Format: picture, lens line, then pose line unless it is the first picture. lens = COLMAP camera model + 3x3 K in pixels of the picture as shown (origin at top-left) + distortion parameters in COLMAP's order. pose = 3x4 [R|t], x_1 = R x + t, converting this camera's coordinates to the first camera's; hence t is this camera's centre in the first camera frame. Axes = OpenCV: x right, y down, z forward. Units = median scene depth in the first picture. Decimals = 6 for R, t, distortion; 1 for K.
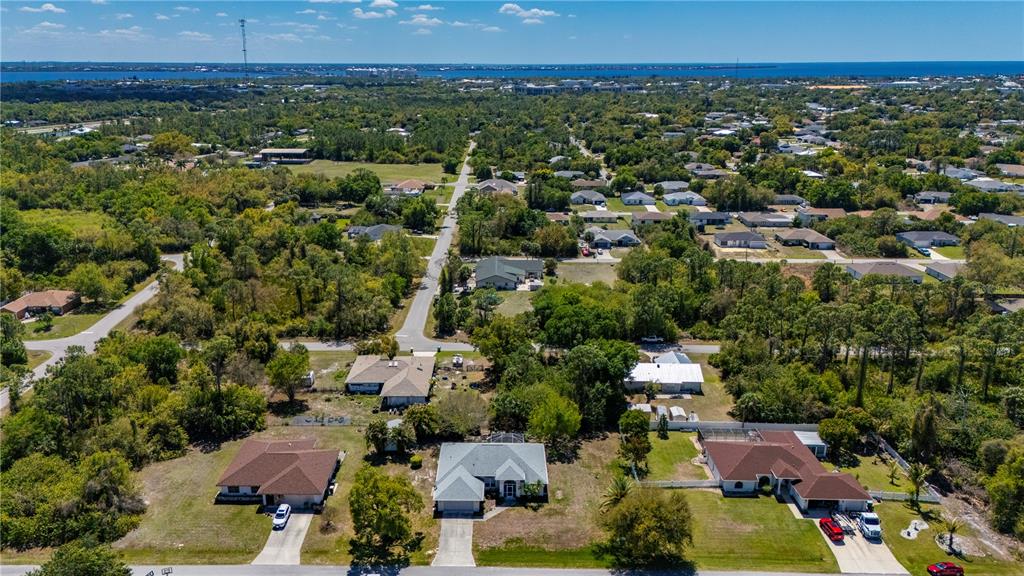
lens RADIAL K [[745.6, 0, 492.1], [0, 745.6, 291.9], [0, 0, 1]] dist [0.093656, -0.109395]
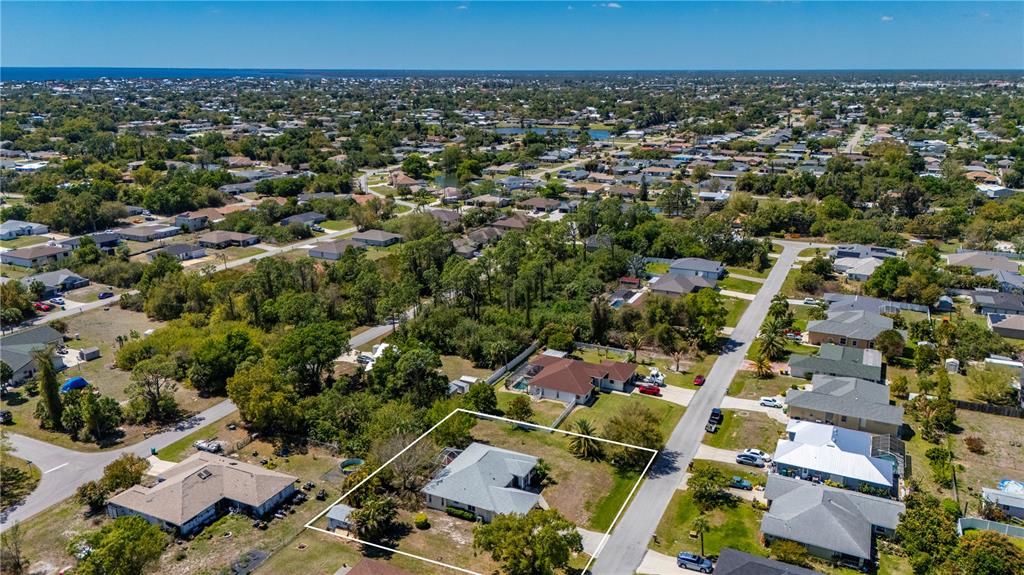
lens RADIAL K [[745.6, 0, 492.1], [0, 745.6, 291.4], [0, 0, 1]] dist [0.093656, -0.109395]
pose [[0.440747, -0.254198, 0.860886, -0.804180], [0.261800, 0.953770, 0.147591, -0.145879], [-0.858605, 0.160329, 0.486921, 0.494108]]
